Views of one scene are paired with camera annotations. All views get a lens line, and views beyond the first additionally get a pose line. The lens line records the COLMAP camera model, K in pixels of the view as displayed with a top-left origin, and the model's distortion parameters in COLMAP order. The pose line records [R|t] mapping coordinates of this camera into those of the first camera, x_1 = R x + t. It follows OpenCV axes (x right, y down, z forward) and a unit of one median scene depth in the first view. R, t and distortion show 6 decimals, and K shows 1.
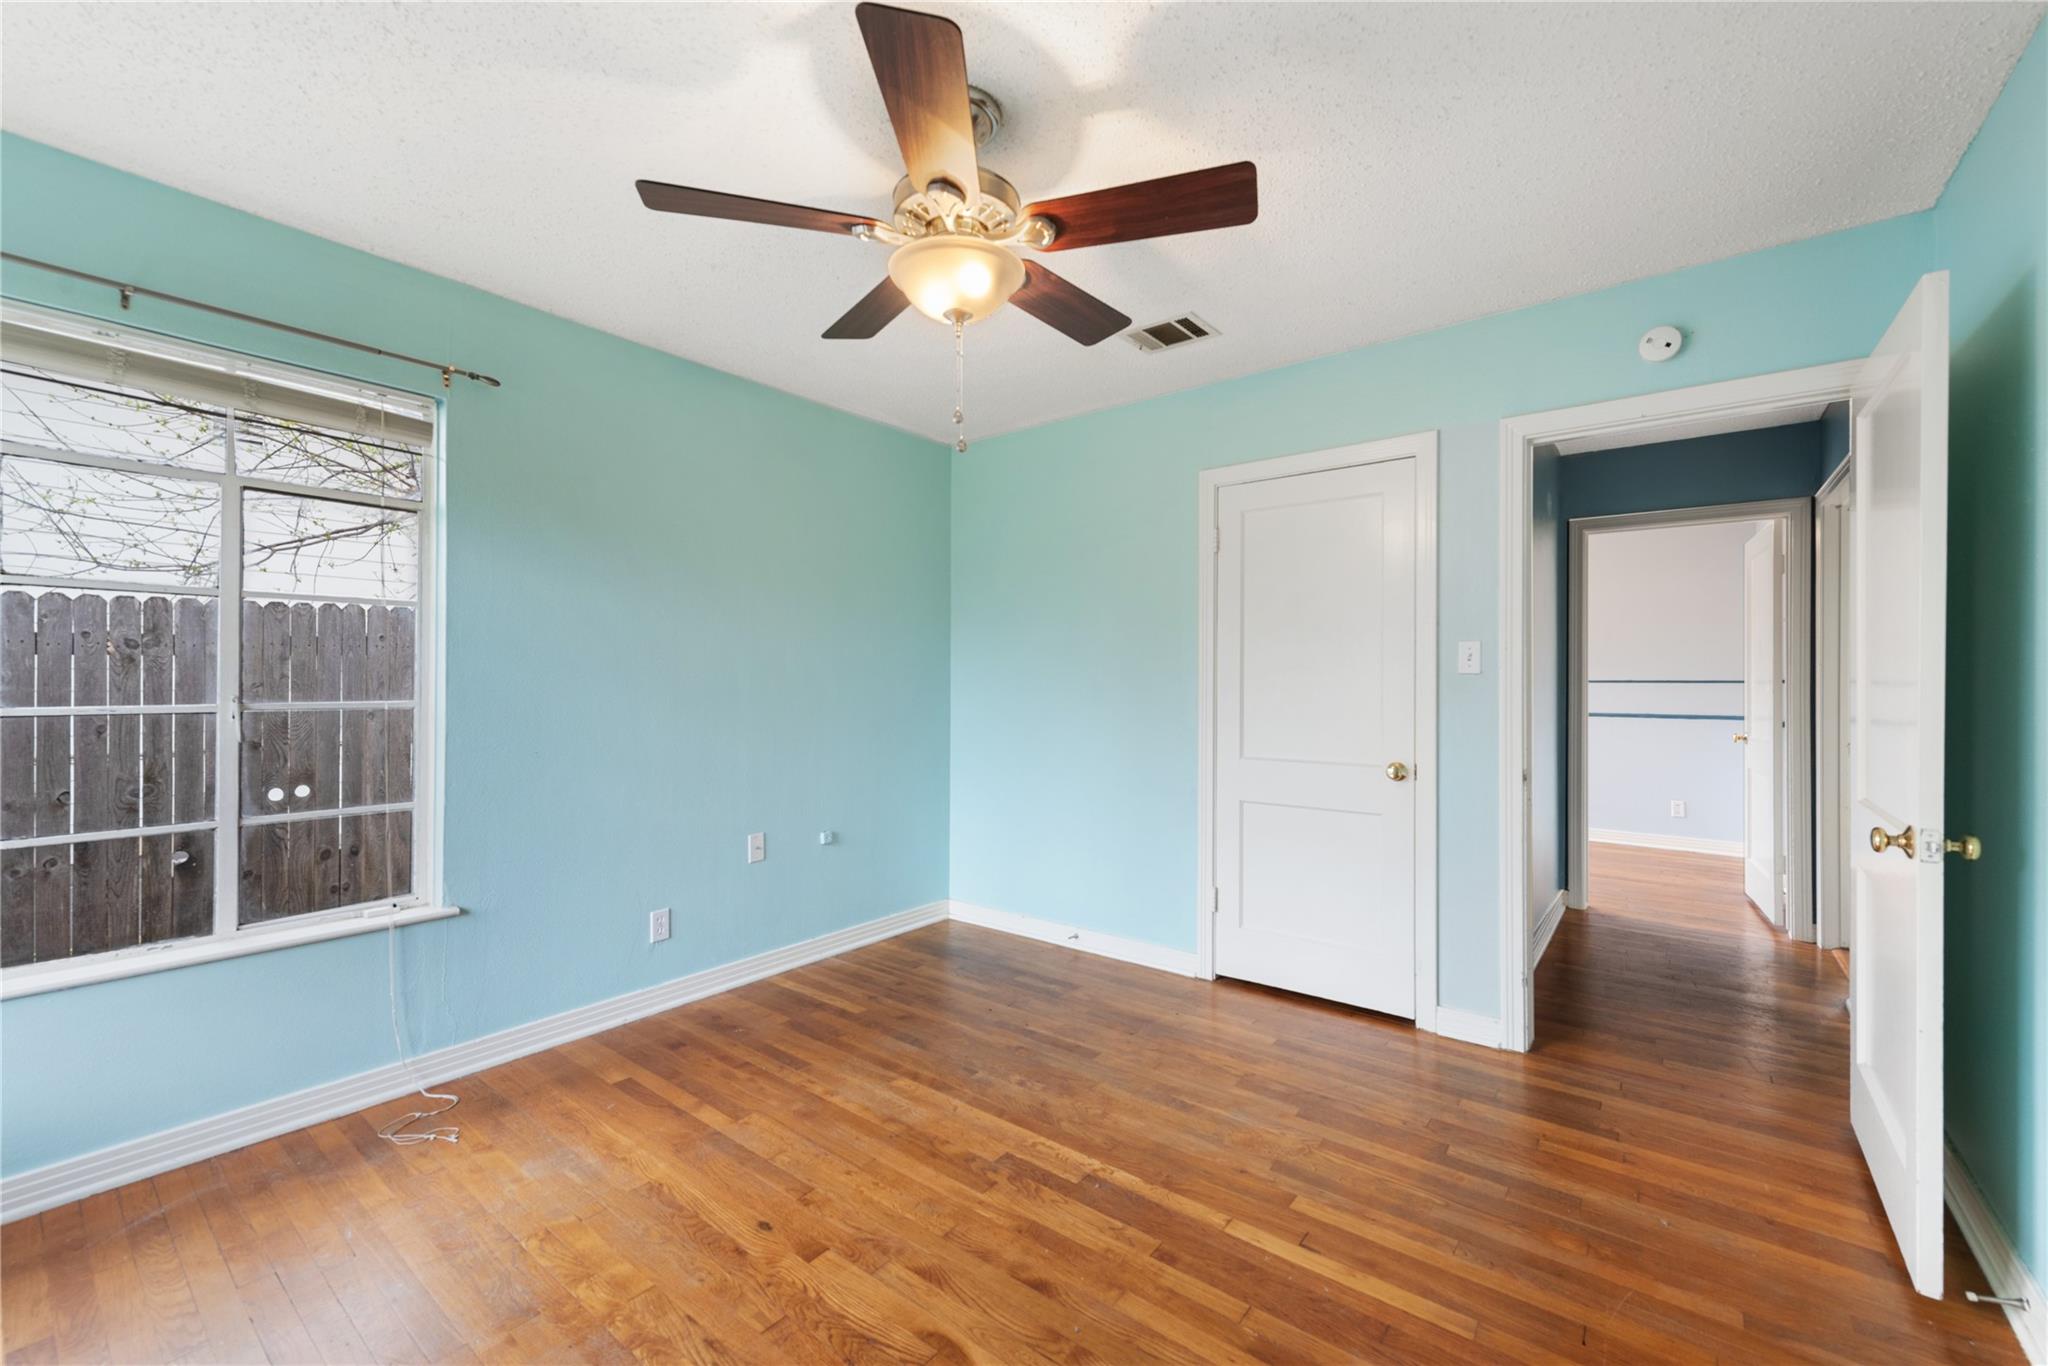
lens RADIAL K [[841.1, 0, 1032.7], [0, 841.1, 674.5], [0, 0, 1]] dist [0.006371, -0.000429]
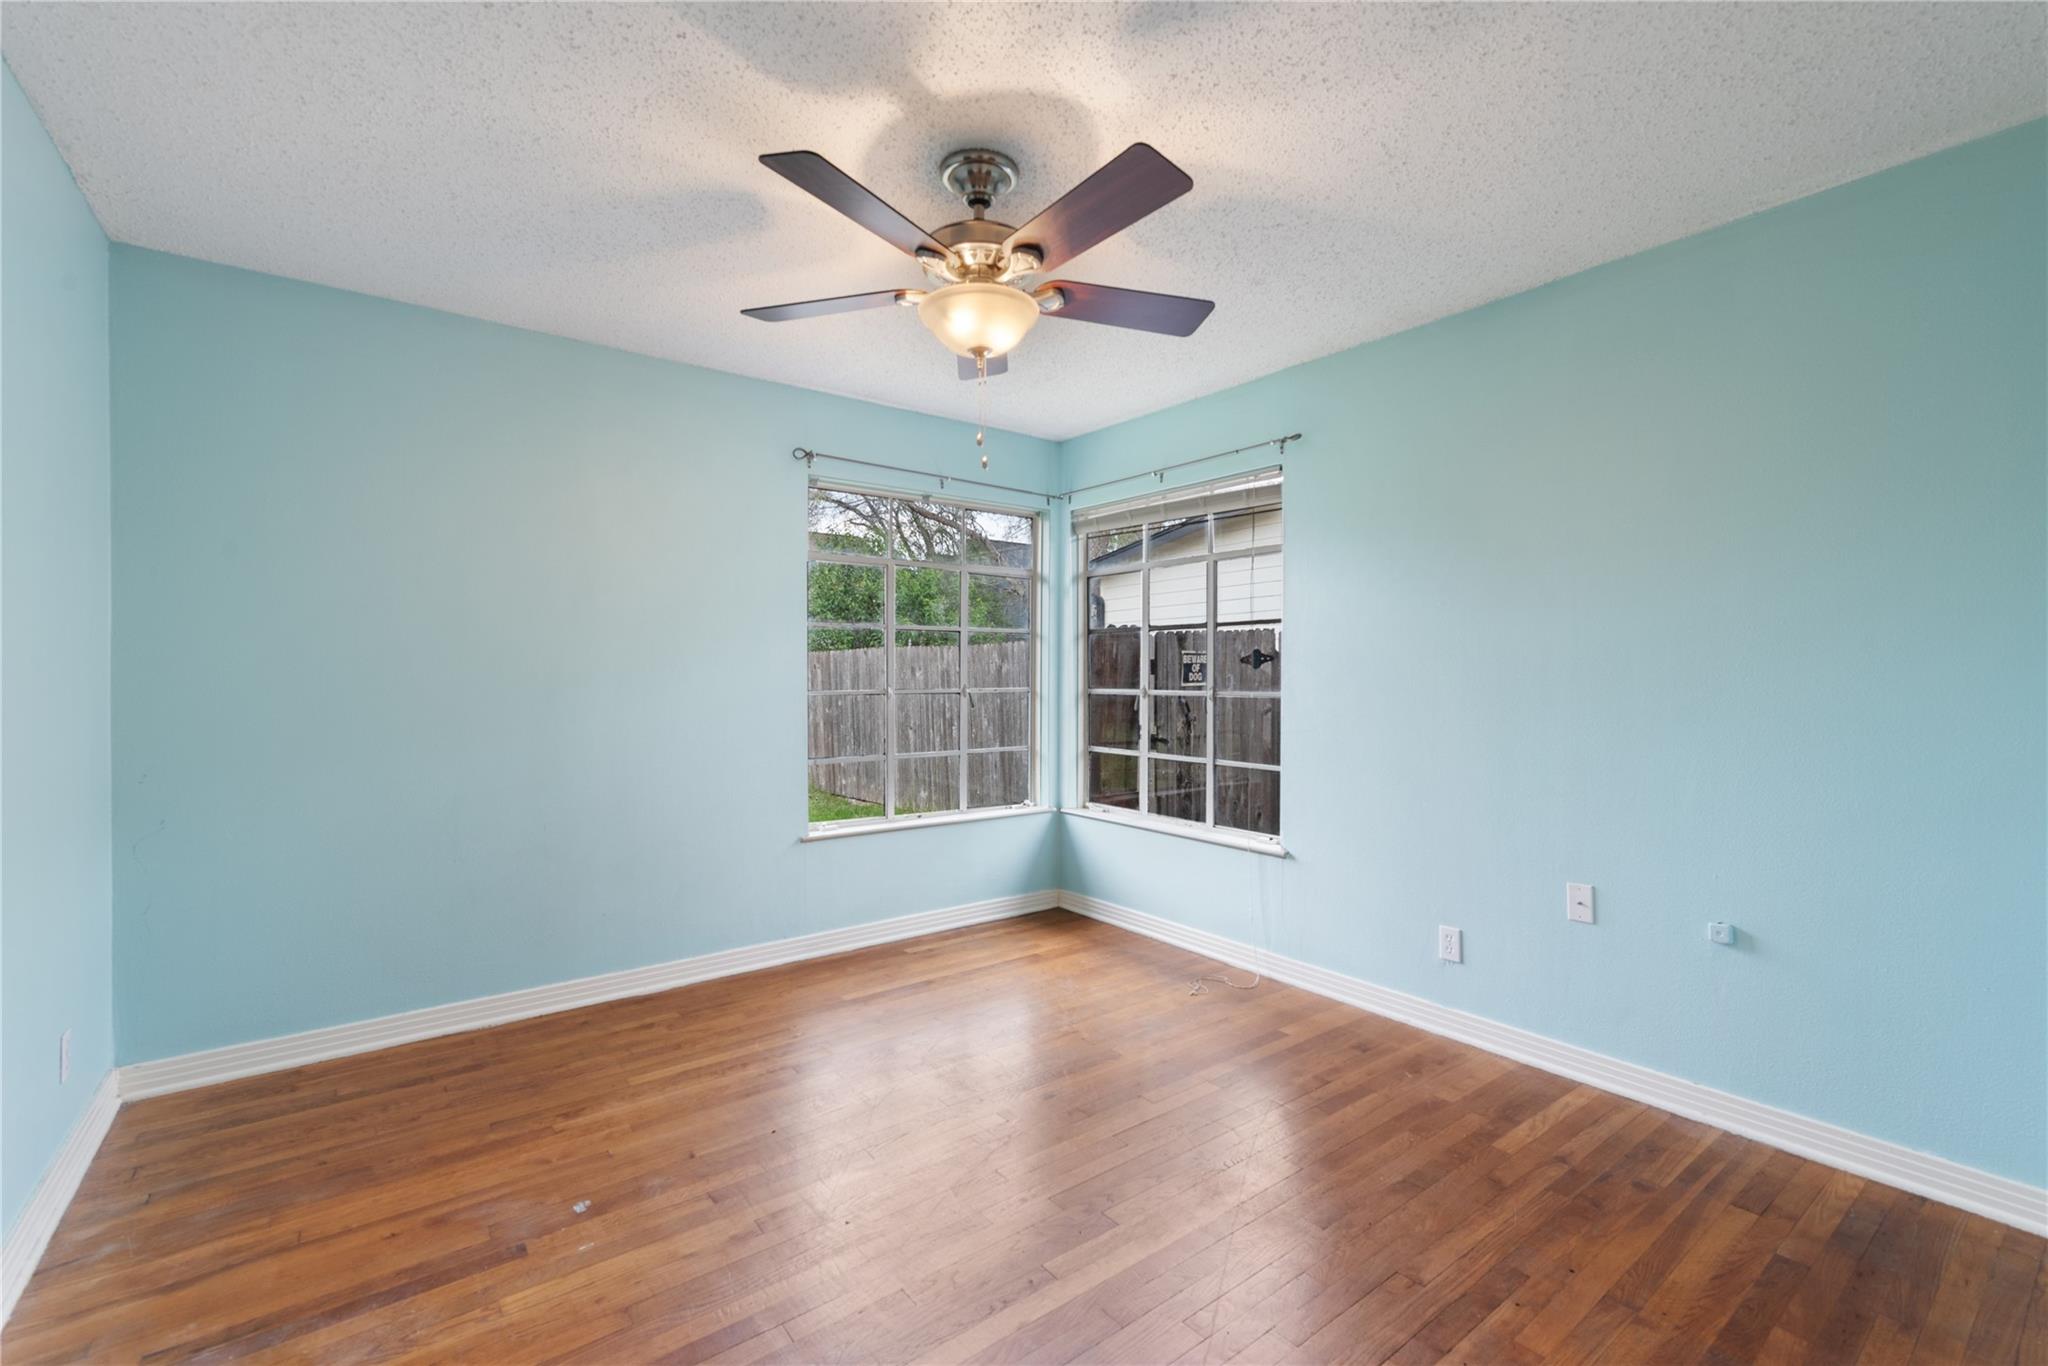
lens RADIAL K [[890.2, 0, 1023.2], [0, 890.2, 679.6], [0, 0, 1]] dist [0.004522, -0.001602]
pose [[-0.279023, -0.000572, -0.960284, 0.616904], [0.004331, 0.999989, -0.001854, 0.010006], [0.960275, -0.004676, -0.279018, 0.824061]]
